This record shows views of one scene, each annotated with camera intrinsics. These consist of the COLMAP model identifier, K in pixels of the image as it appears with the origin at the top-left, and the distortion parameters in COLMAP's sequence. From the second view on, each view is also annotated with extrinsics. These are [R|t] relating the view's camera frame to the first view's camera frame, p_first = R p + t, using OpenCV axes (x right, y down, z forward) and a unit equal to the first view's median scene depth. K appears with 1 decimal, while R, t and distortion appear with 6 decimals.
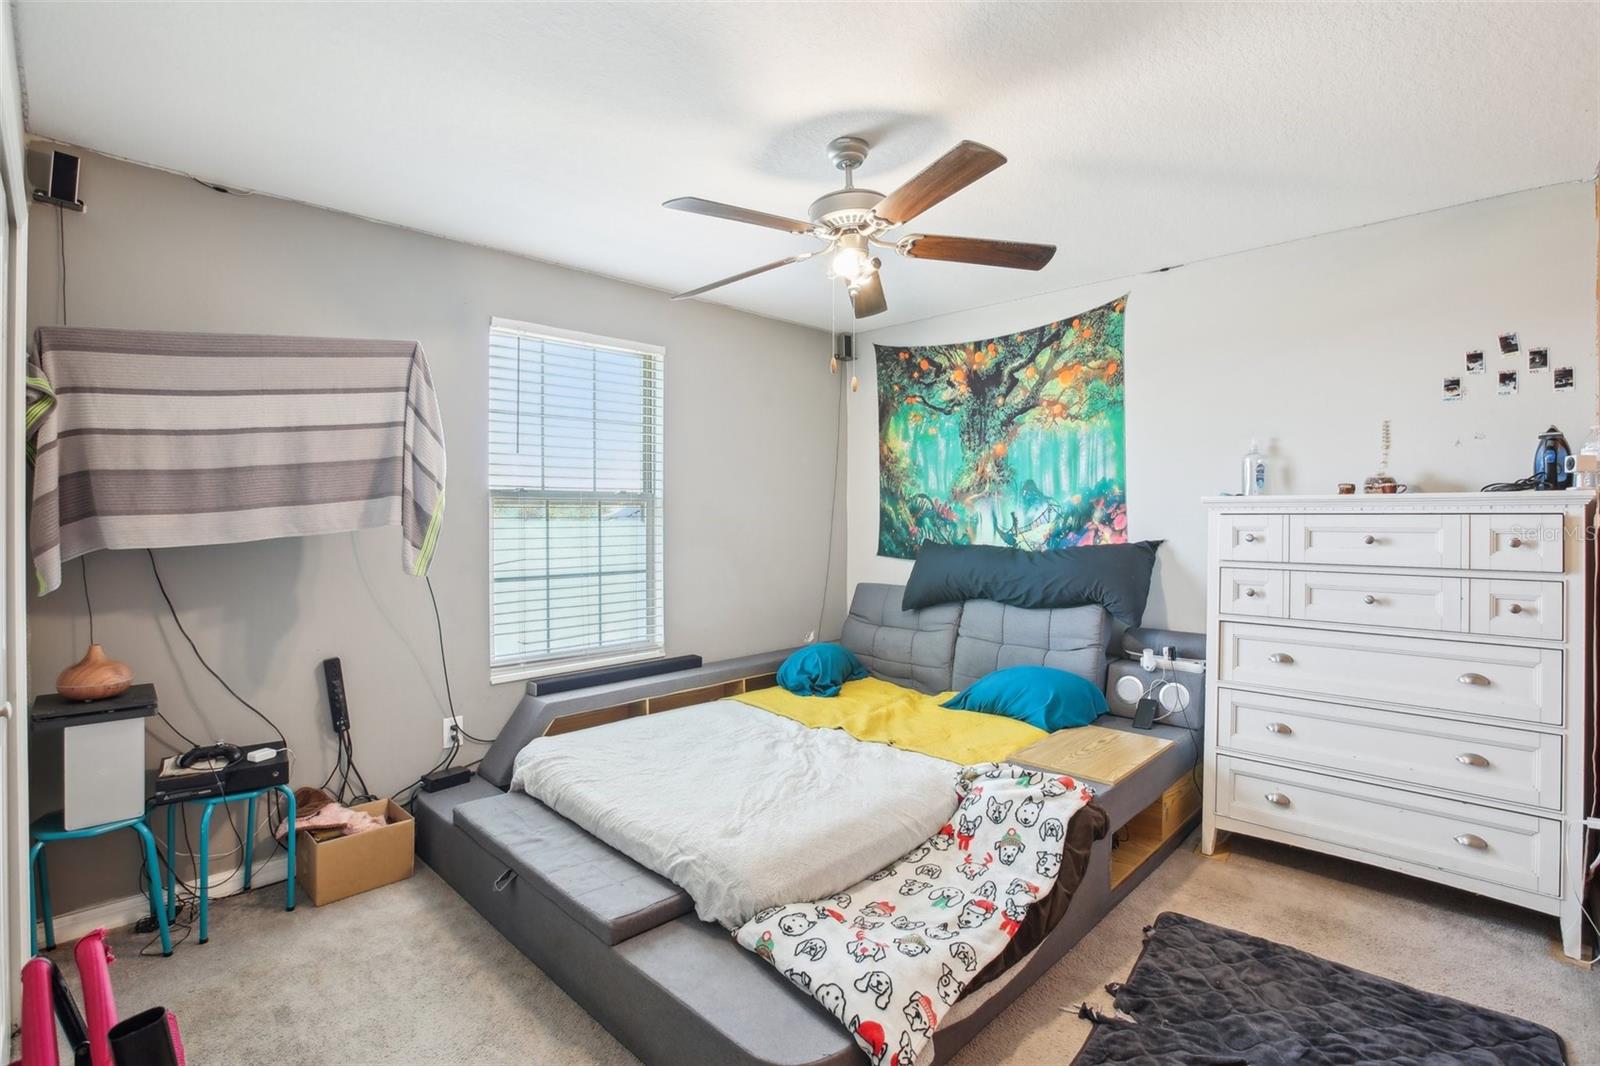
lens RADIAL K [[741.9, 0, 805.2], [0, 741.9, 520.1], [0, 0, 1]] dist [-0.022099, 0.005913]
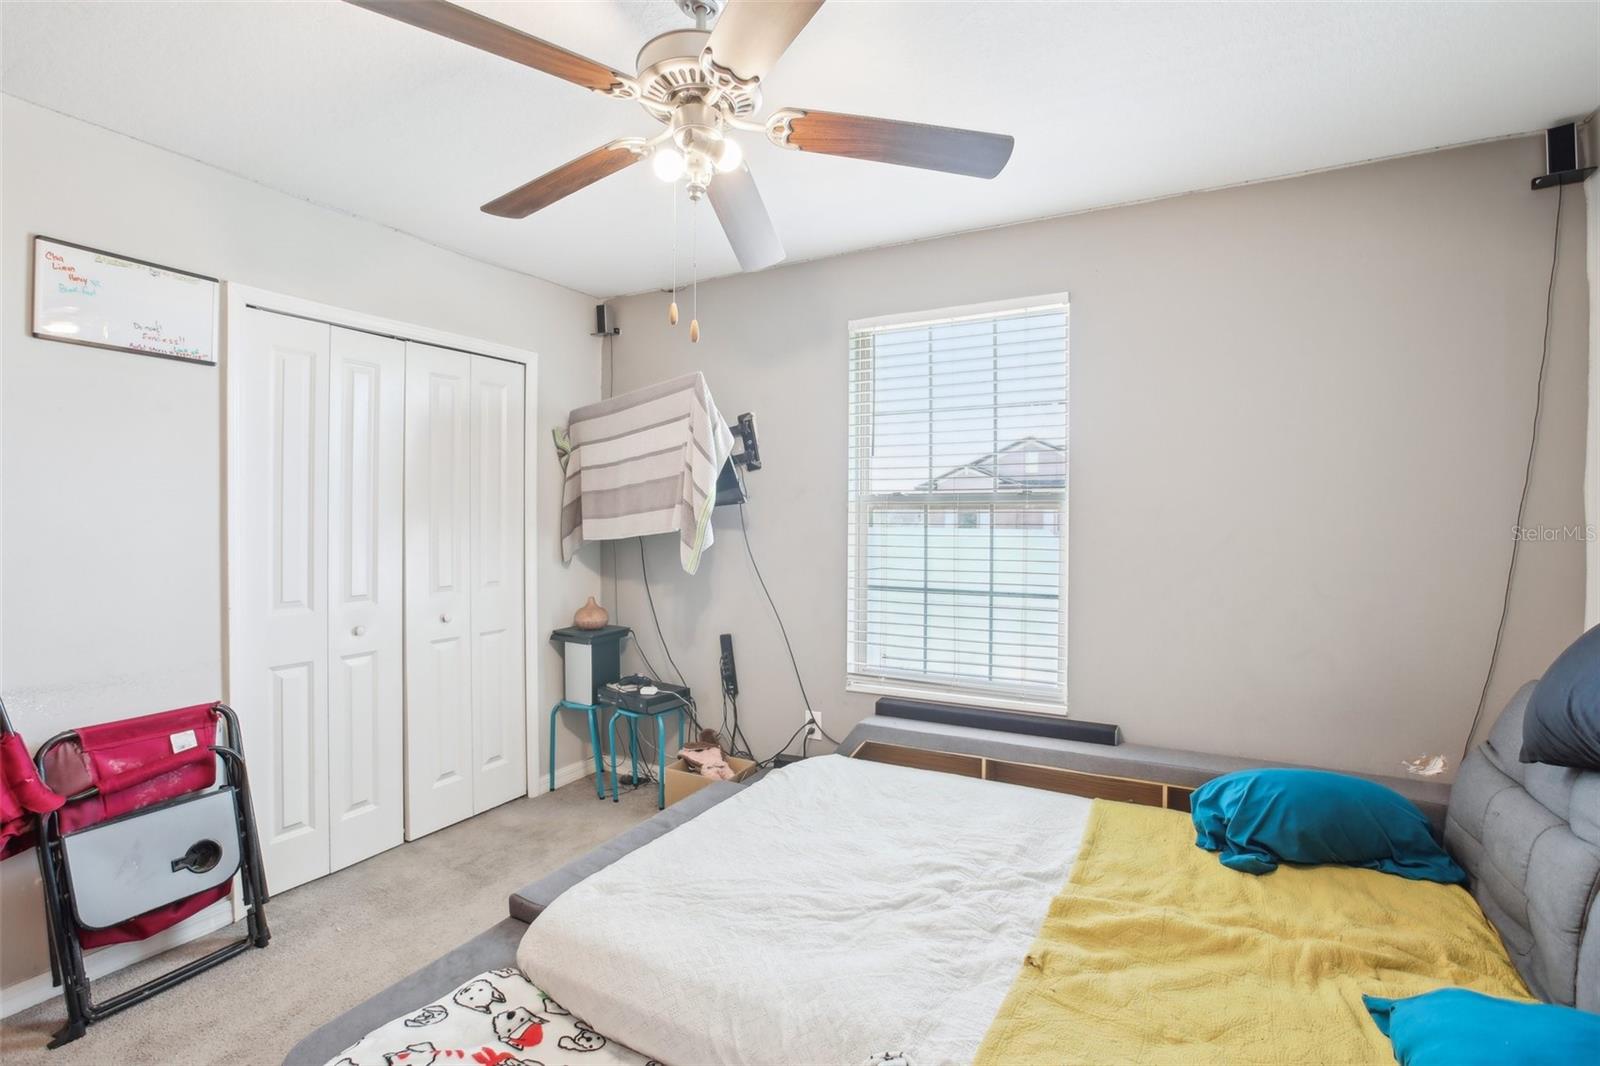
lens RADIAL K [[741.9, 0, 802.6], [0, 741.9, 528.8], [0, 0, 1]] dist [-0.022099, 0.005913]
pose [[0.283586, 0.009801, -0.958897, 0.521364], [-0.014186, 0.999881, 0.006025, -0.001807], [0.958842, 0.011894, 0.283691, 0.651674]]
